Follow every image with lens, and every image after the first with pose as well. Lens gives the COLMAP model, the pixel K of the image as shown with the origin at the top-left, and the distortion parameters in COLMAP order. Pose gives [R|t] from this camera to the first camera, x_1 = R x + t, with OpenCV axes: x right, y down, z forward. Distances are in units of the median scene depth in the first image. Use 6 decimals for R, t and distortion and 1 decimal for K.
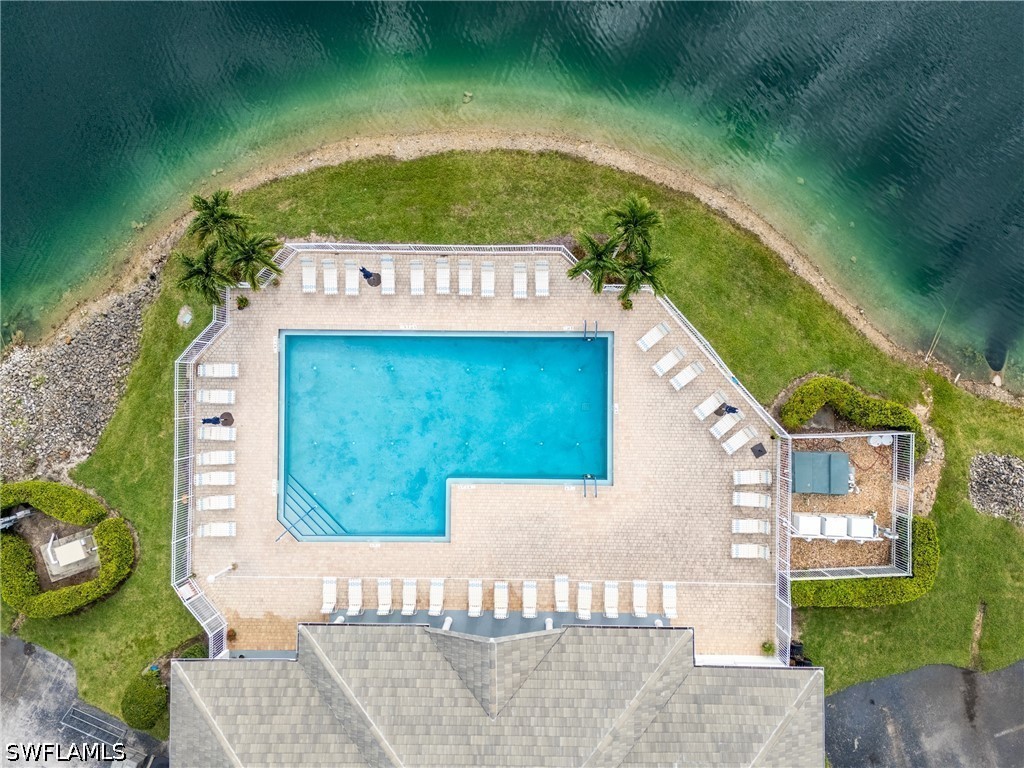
lens RADIAL K [[741.4, 0, 513.9], [0, 741.4, 385.3], [0, 0, 1]] dist [0.039185, -0.019230]
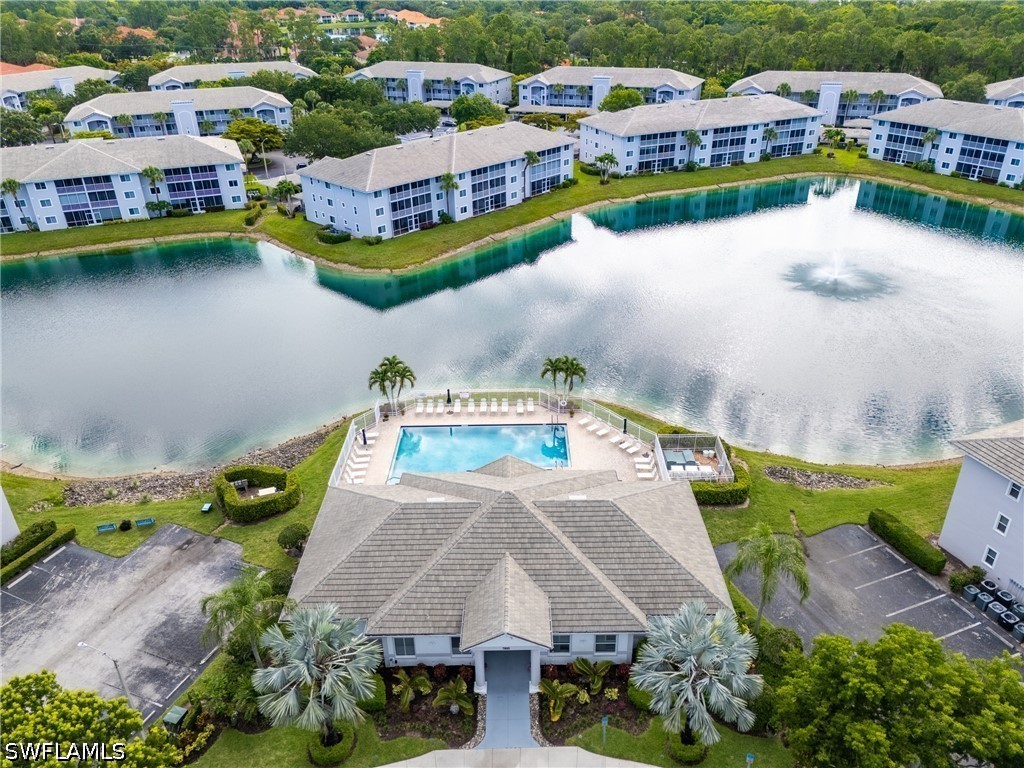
lens RADIAL K [[741.4, 0, 511.7], [0, 741.4, 380.3], [0, 0, 1]] dist [0.039185, -0.019230]
pose [[0.999975, 0.005965, 0.003704, -0.023554], [0.000394, 0.479101, -0.877760, 1.652023], [-0.007010, 0.877740, 0.479087, -0.074507]]
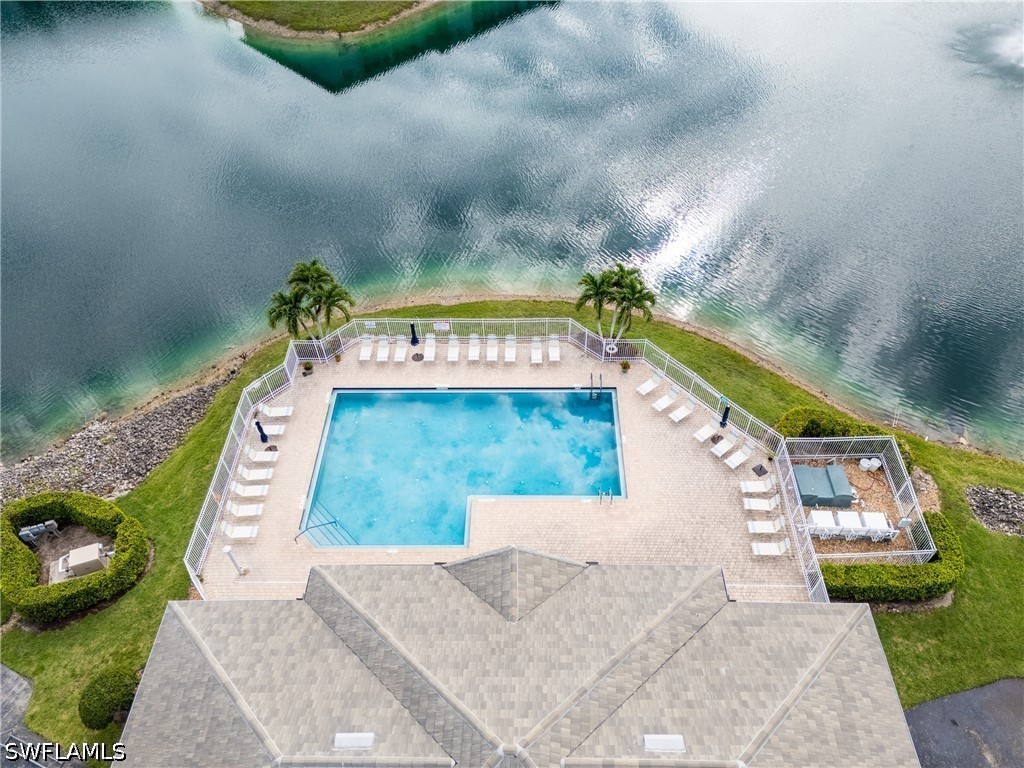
lens RADIAL K [[741.4, 0, 512.1], [0, 741.4, 387.4], [0, 0, 1]] dist [0.039185, -0.019230]
pose [[0.999911, 0.011345, -0.006957, -0.022850], [-0.013135, 0.757134, -0.653128, 0.701185], [-0.002142, 0.653162, 0.757215, 0.106731]]
